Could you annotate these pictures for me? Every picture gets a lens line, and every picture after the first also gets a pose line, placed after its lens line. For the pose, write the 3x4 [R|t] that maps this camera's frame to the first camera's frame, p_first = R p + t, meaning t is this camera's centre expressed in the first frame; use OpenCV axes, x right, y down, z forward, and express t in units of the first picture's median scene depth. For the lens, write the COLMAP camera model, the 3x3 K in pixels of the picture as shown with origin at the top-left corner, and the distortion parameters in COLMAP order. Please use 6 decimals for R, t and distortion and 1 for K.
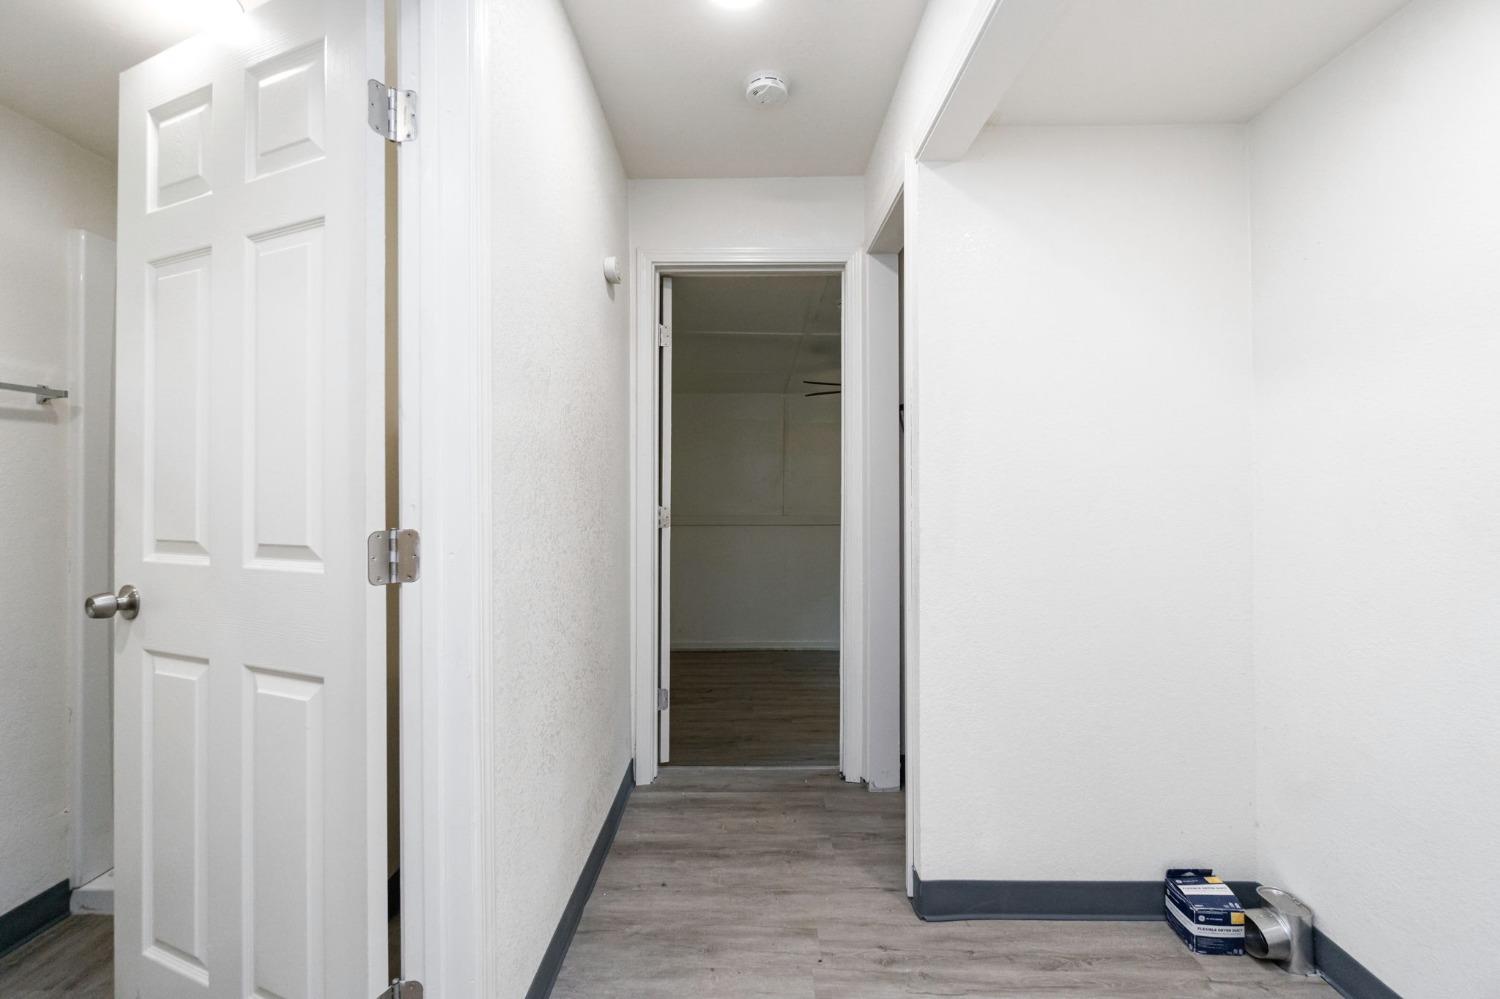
lens RADIAL K [[652.4, 0, 758.1], [0, 652.4, 499.0], [0, 0, 1]] dist [0.001153, 0.000811]
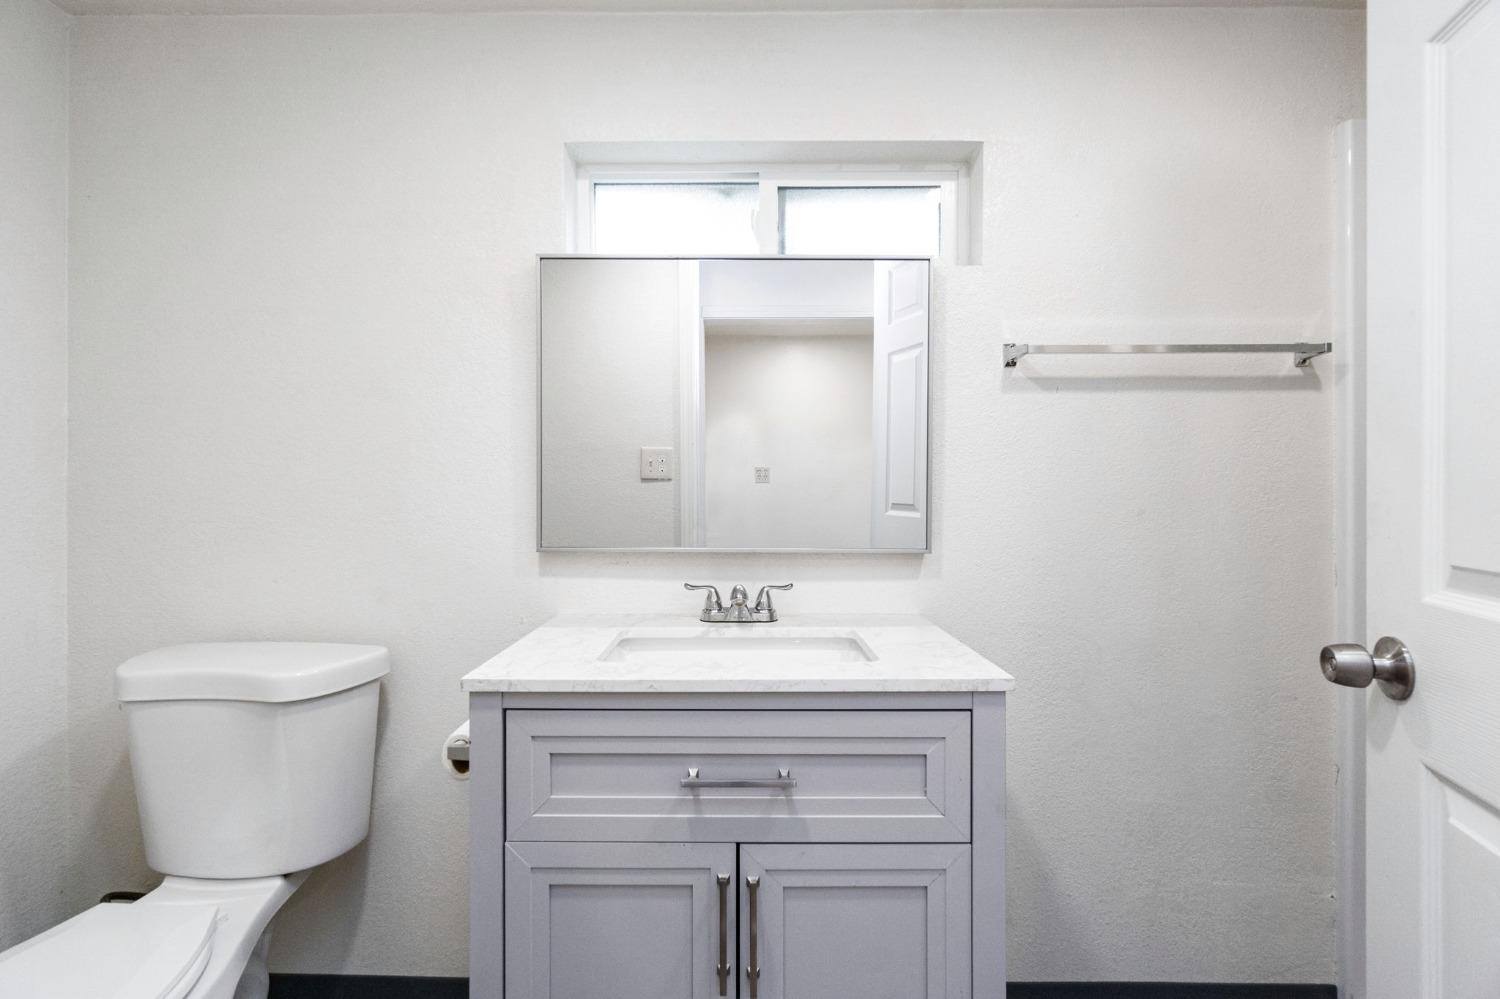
lens RADIAL K [[652.4, 0, 760.1], [0, 652.4, 494.7], [0, 0, 1]] dist [0.001153, 0.000811]
pose [[0.000045, -0.000085, -1.000000, -0.322837], [0.003226, 0.999995, -0.000085, 0.008699], [0.999995, -0.003226, 0.000045, 0.364985]]
